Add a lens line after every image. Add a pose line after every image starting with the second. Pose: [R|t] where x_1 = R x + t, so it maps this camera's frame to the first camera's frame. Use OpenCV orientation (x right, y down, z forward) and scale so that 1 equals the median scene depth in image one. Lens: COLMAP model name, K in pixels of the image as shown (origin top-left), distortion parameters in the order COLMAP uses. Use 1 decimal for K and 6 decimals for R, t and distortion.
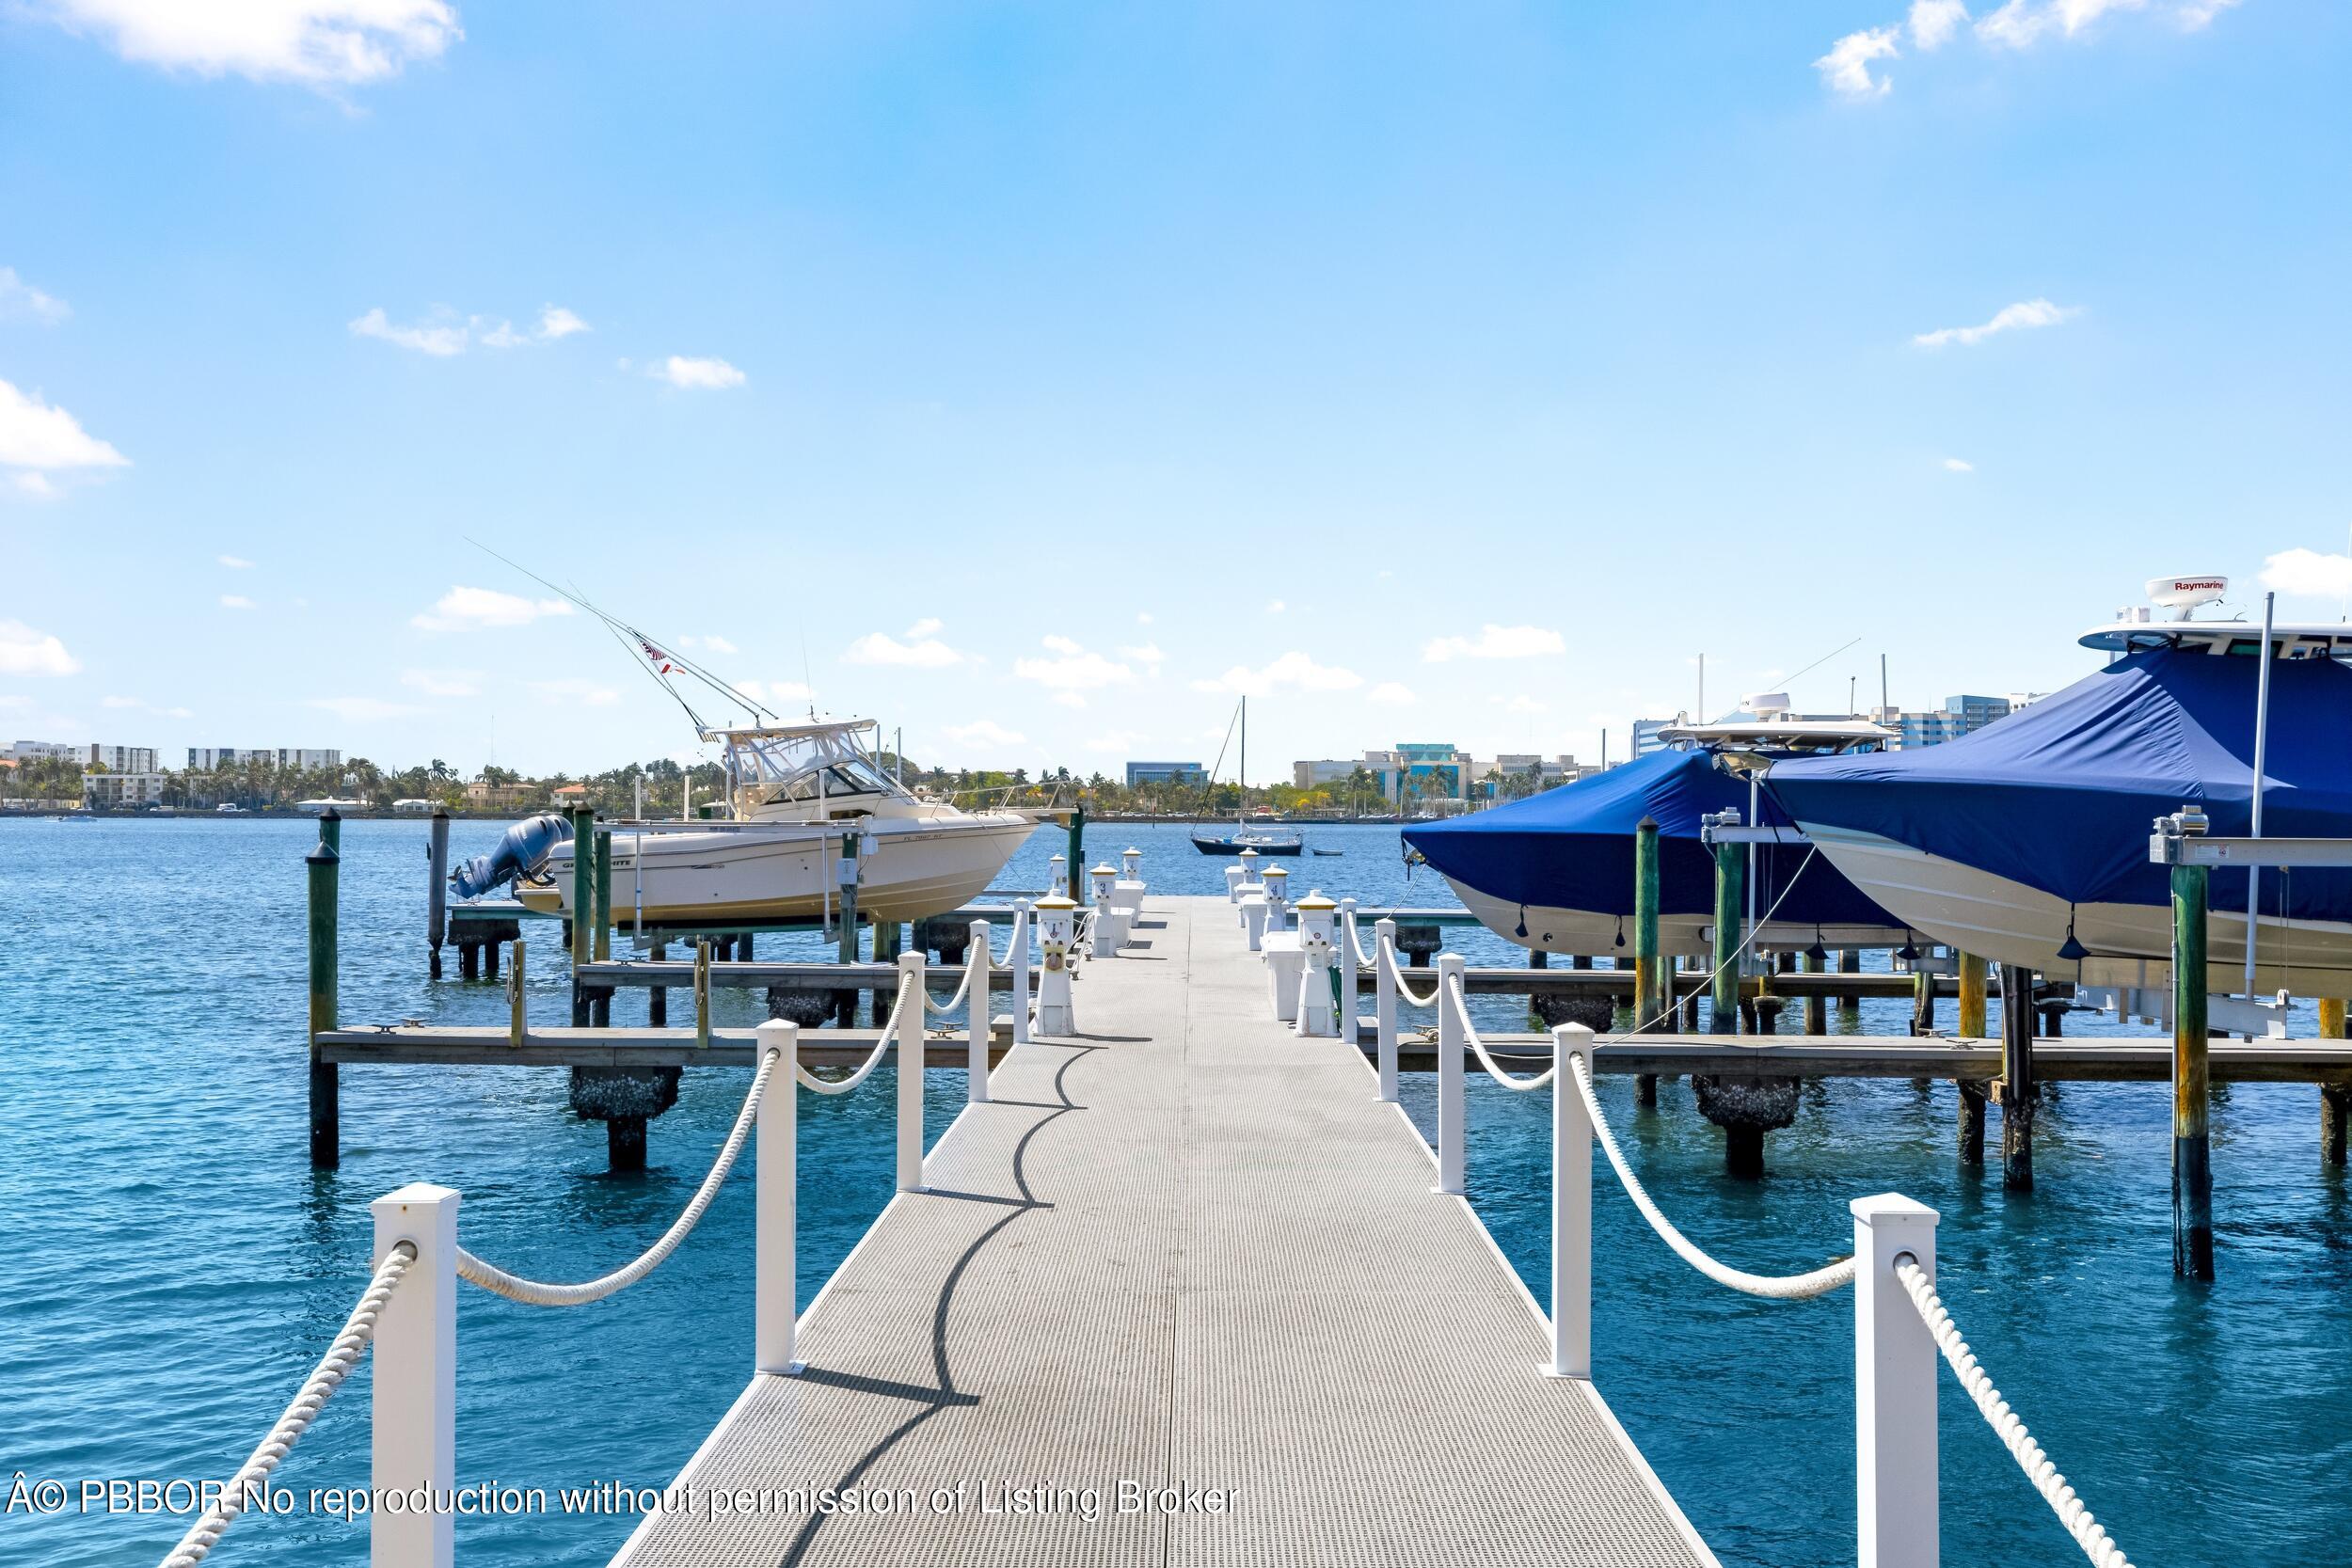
lens RADIAL K [[2402.7, 0, 1176.0], [0, 2402.7, 784.0], [0, 0, 1]] dist [-0.051916, 0.001586]
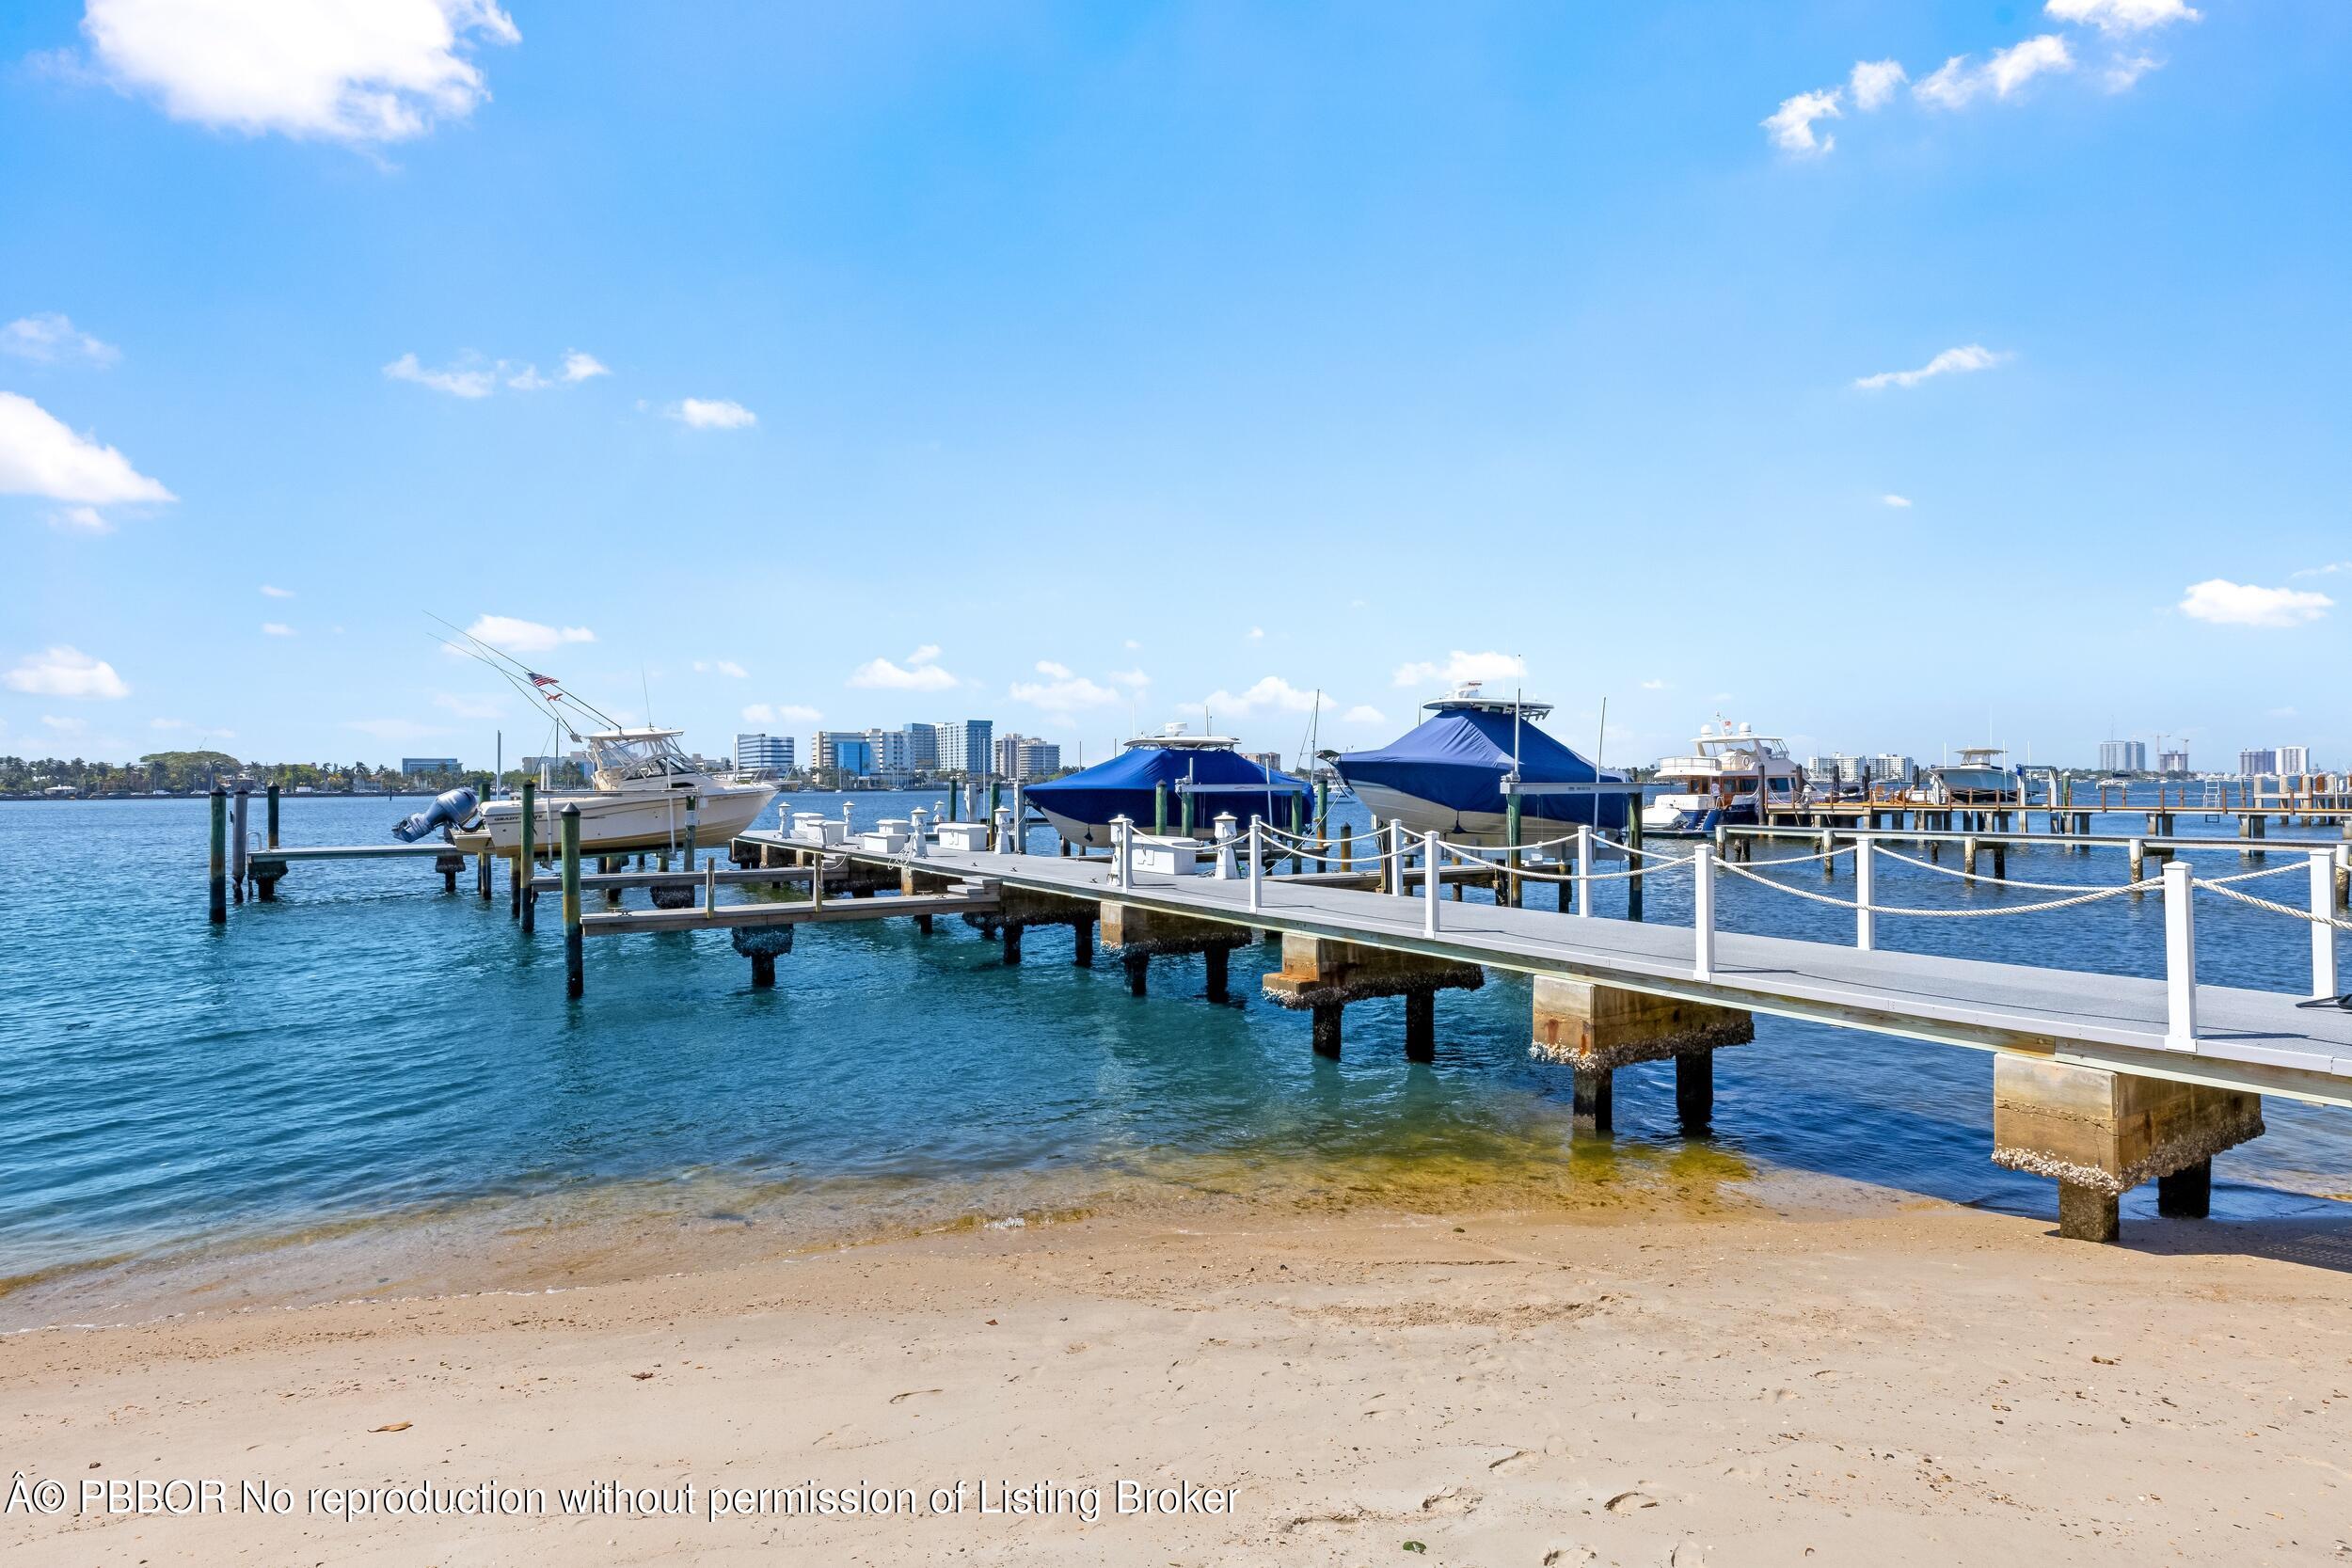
lens RADIAL K [[1283.5, 0, 1176.0], [0, 1283.5, 784.0], [0, 0, 1]] dist [0.000448, 0.000142]
pose [[0.830971, -0.011734, 0.556191, -0.359825], [0.005718, 0.999905, 0.012552, 0.002074], [-0.556286, -0.007250, 0.830959, 0.028177]]
